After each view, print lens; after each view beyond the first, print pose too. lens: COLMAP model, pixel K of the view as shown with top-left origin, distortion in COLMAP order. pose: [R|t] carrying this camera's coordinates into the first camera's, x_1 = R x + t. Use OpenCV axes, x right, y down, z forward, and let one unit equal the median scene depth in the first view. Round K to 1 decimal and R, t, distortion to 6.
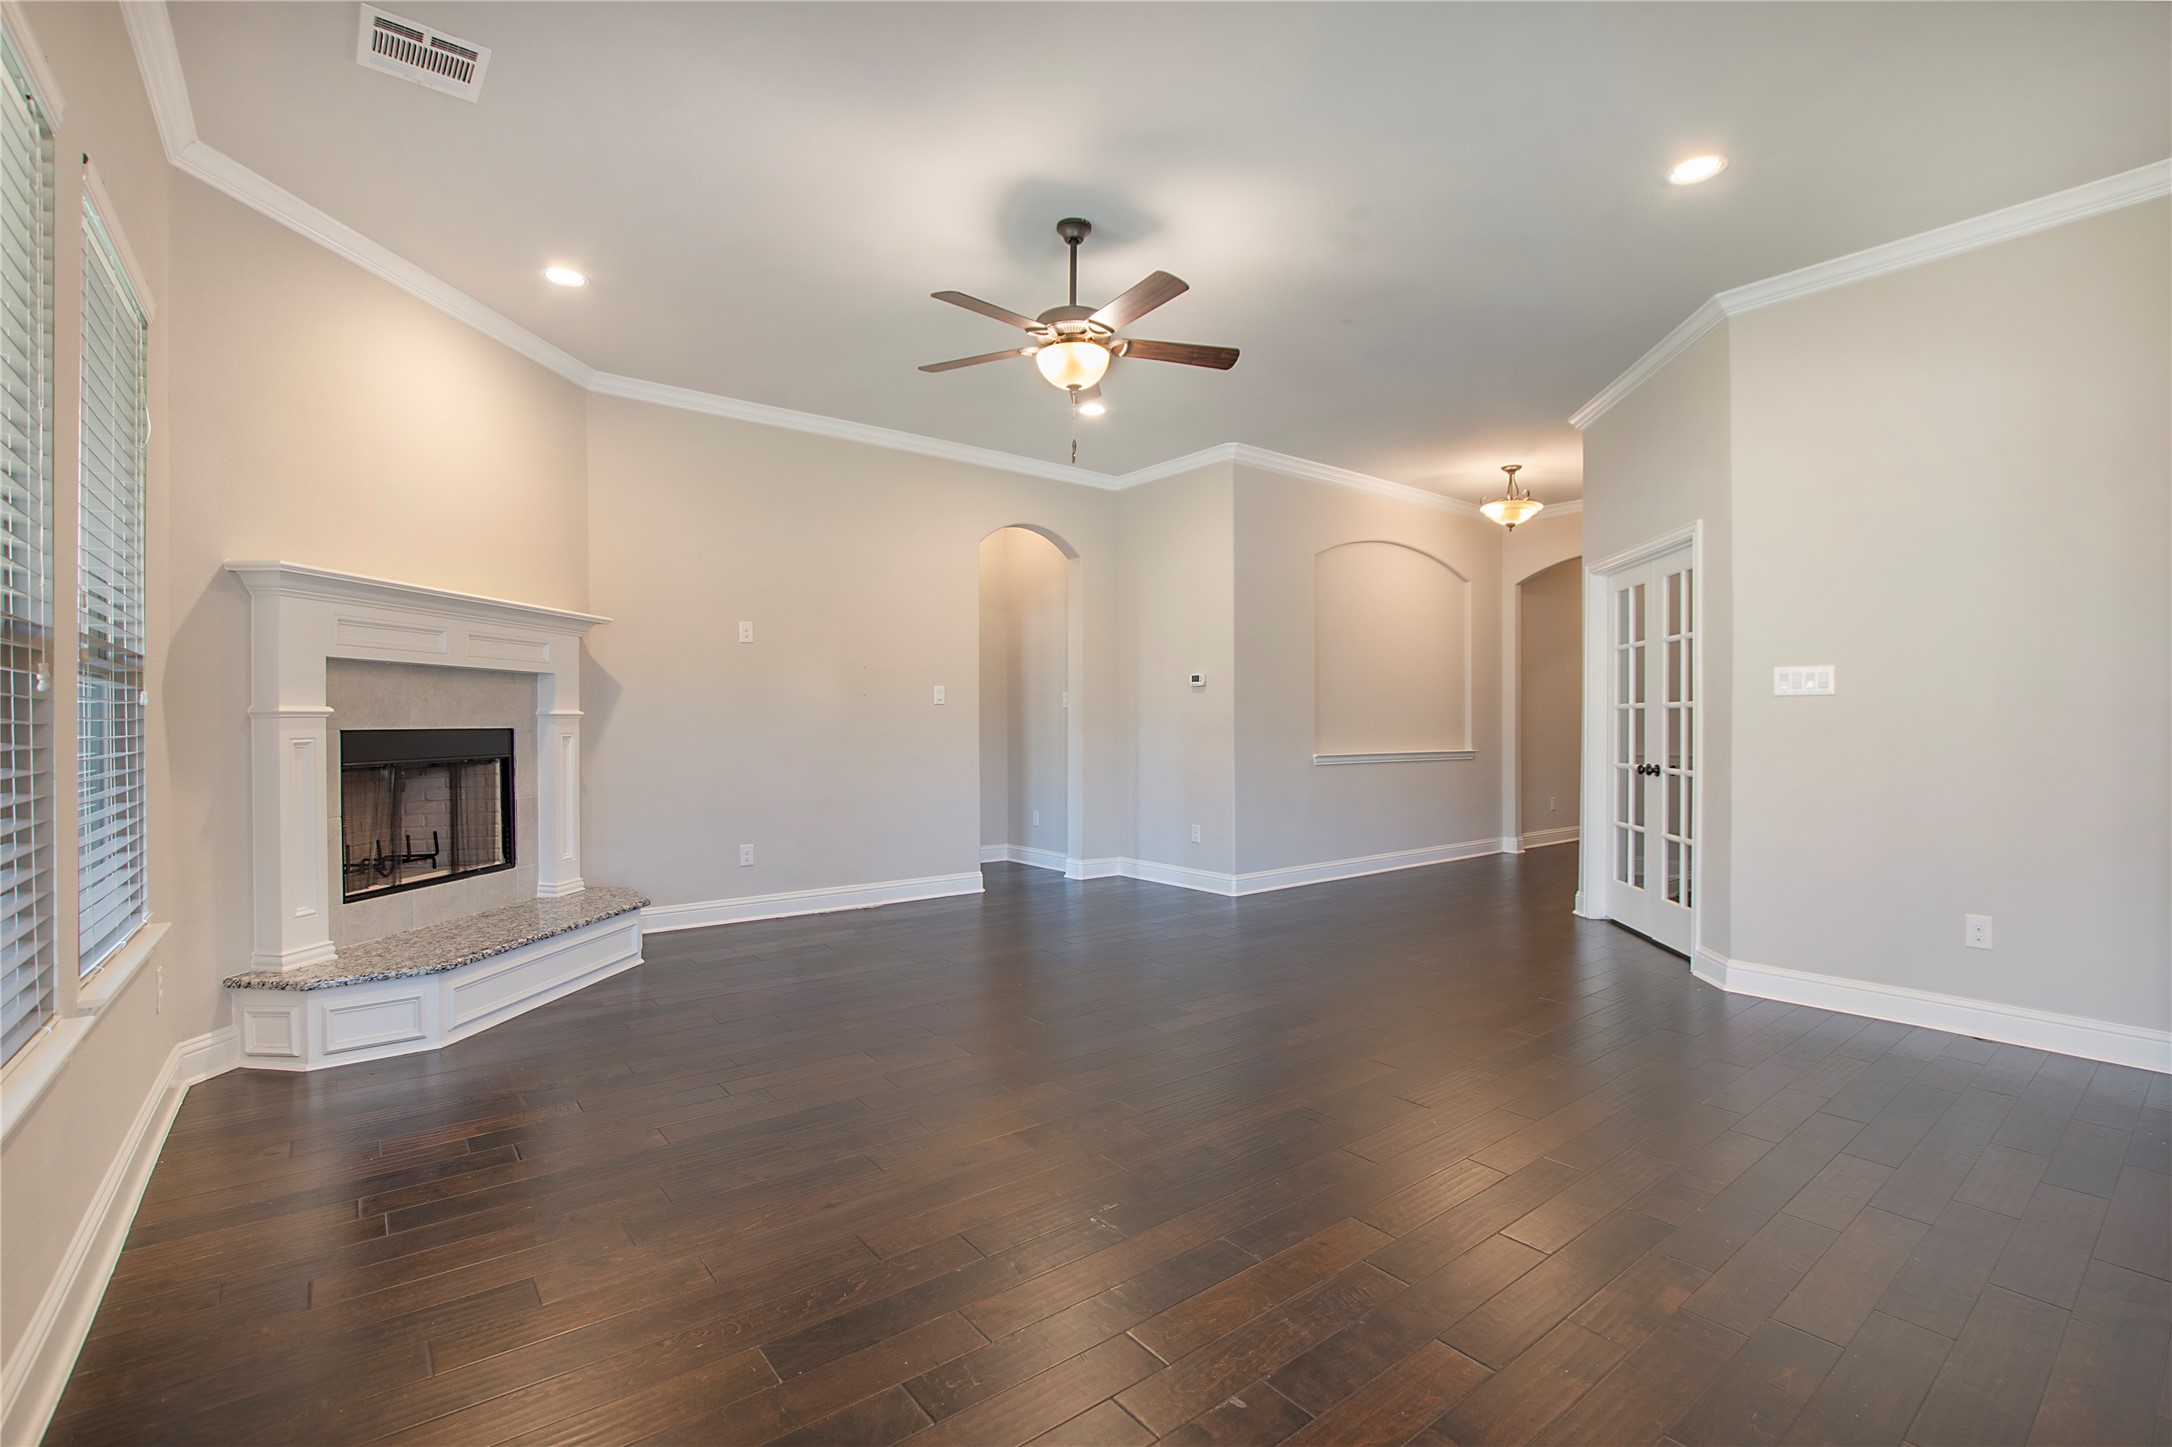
lens RADIAL K [[971.1, 0, 1095.4], [0, 971.1, 719.9], [0, 0, 1]] dist [-0.035769, 0.000191]
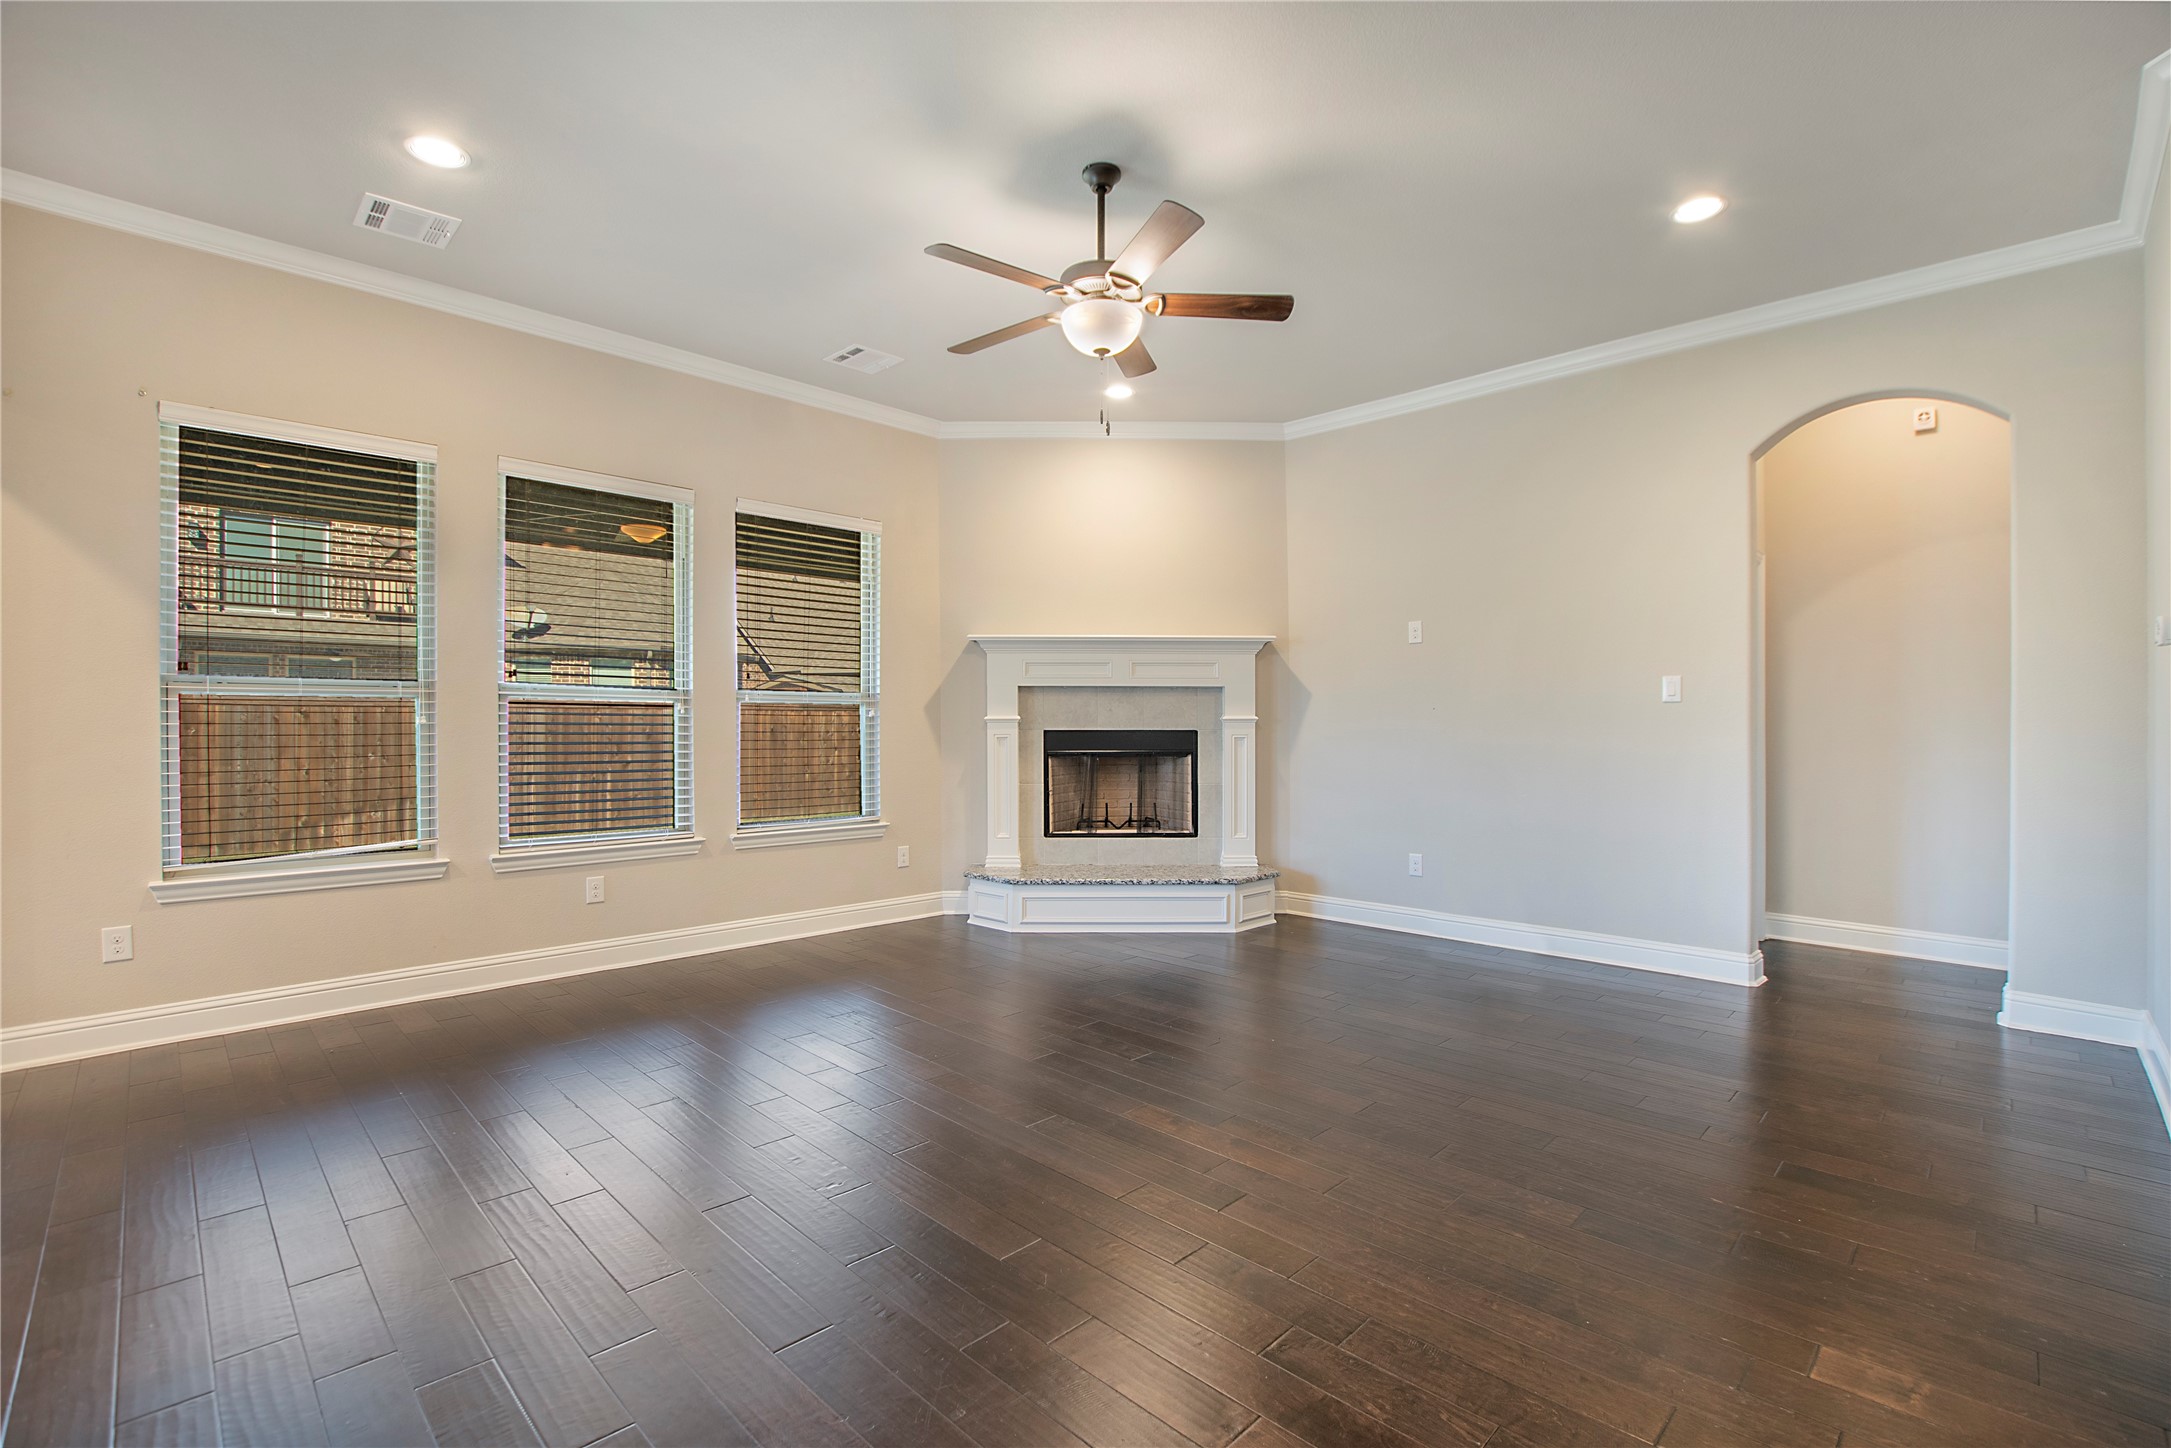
lens RADIAL K [[970.6, 0, 1094.9], [0, 970.6, 720.4], [0, 0, 1]] dist [-0.035769, 0.000191]
pose [[0.128074, -0.003948, -0.991757, 0.689498], [0.000358, 0.999992, -0.003935, 0.000438], [0.991765, 0.000149, 0.128074, 0.703756]]
